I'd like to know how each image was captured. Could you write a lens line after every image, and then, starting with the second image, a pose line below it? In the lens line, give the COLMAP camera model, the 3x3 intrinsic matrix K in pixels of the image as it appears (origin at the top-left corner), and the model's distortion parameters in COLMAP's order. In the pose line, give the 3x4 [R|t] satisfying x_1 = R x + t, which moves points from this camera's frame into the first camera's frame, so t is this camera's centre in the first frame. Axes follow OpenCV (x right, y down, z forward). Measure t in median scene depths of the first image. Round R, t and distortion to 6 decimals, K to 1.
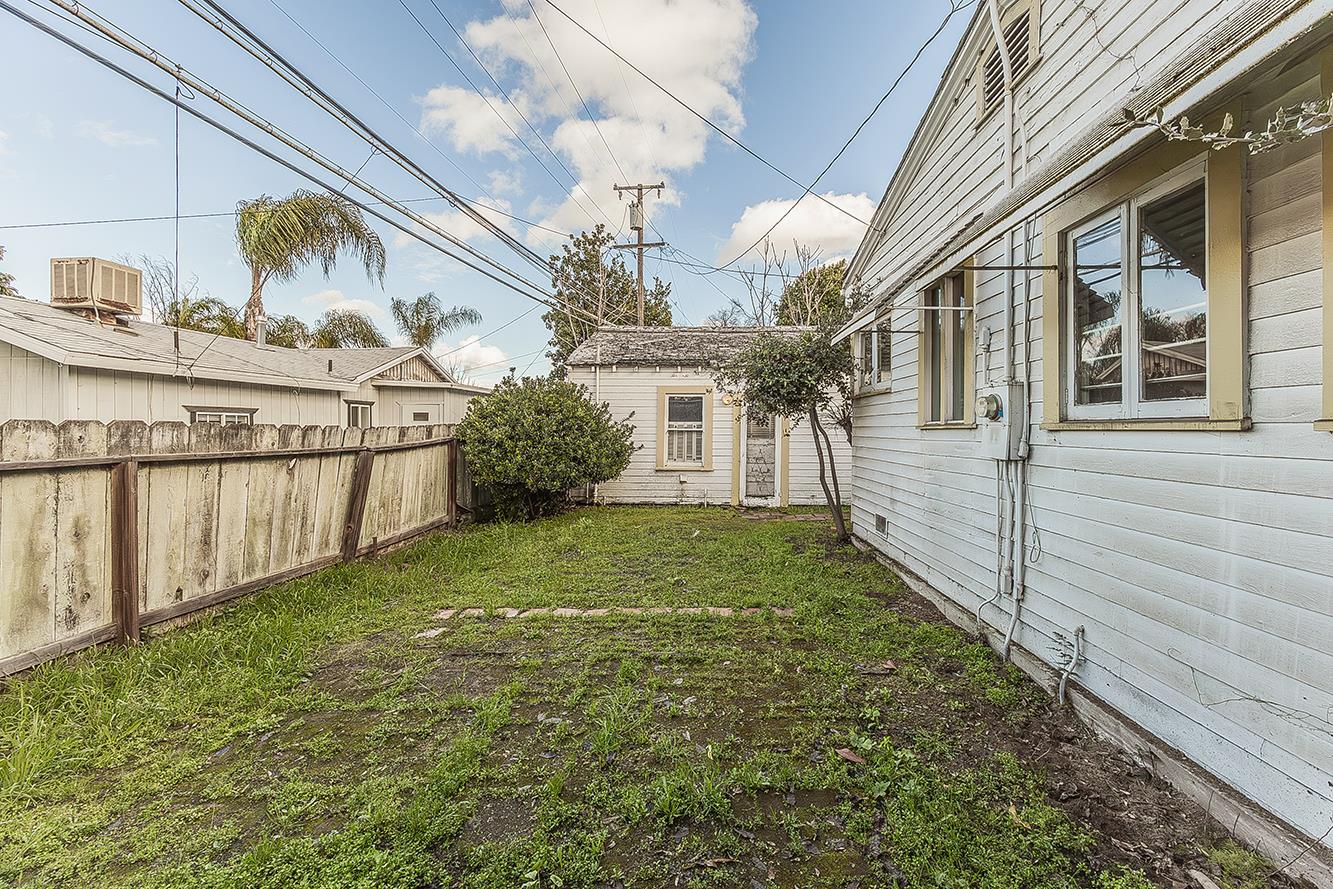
lens RADIAL K [[591.2, 0, 708.0], [0, 591.2, 426.6], [0, 0, 1]] dist [0.000913, 0.000303]
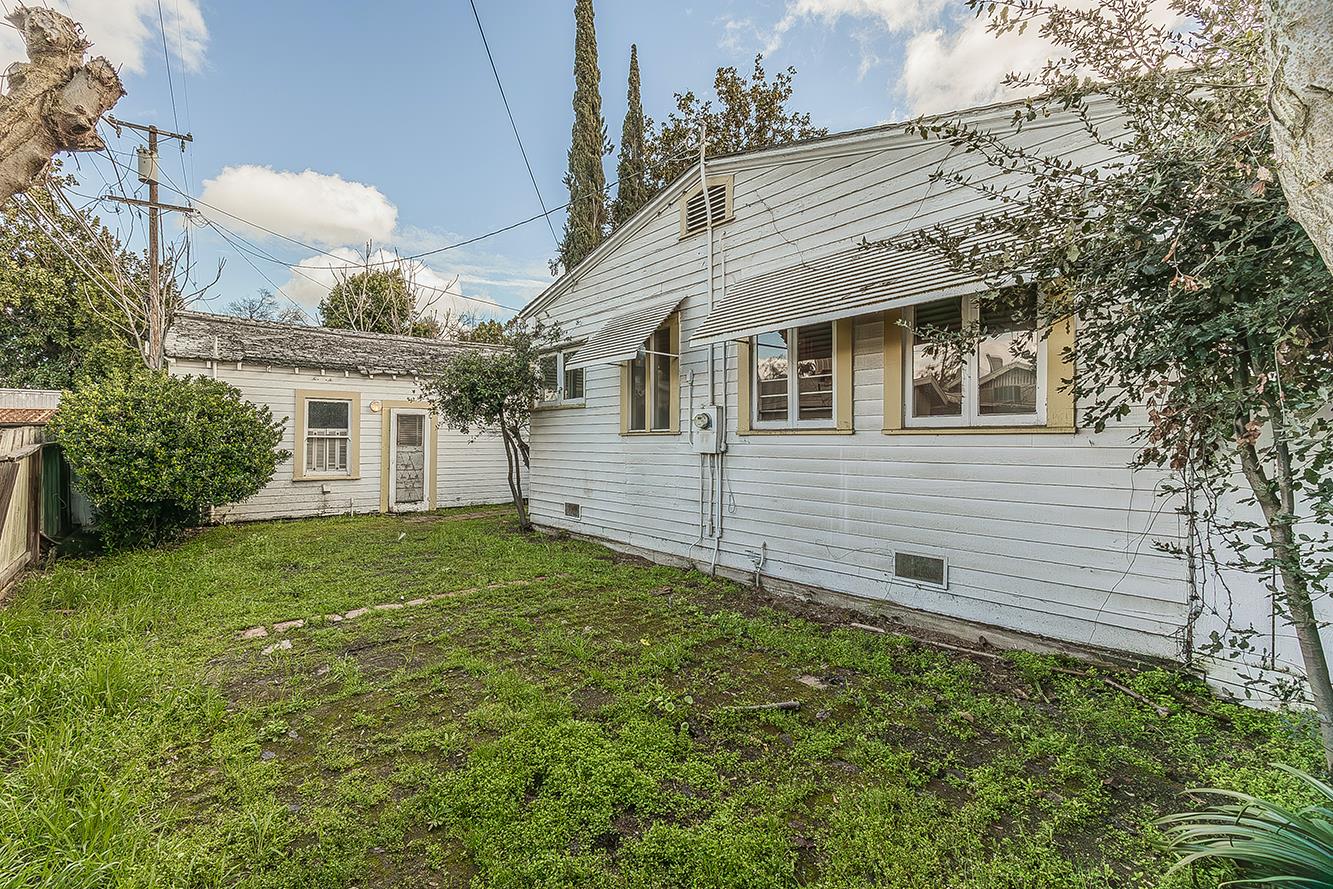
lens RADIAL K [[554.5, 0, 673.4], [0, 554.5, 436.5], [0, 0, 1]] dist [-0.000750, 0.000088]
pose [[0.753648, 0.002490, 0.657273, -0.558566], [-0.002584, 0.999996, -0.000825, 0.010737], [-0.657273, -0.001077, 0.753652, -0.083041]]
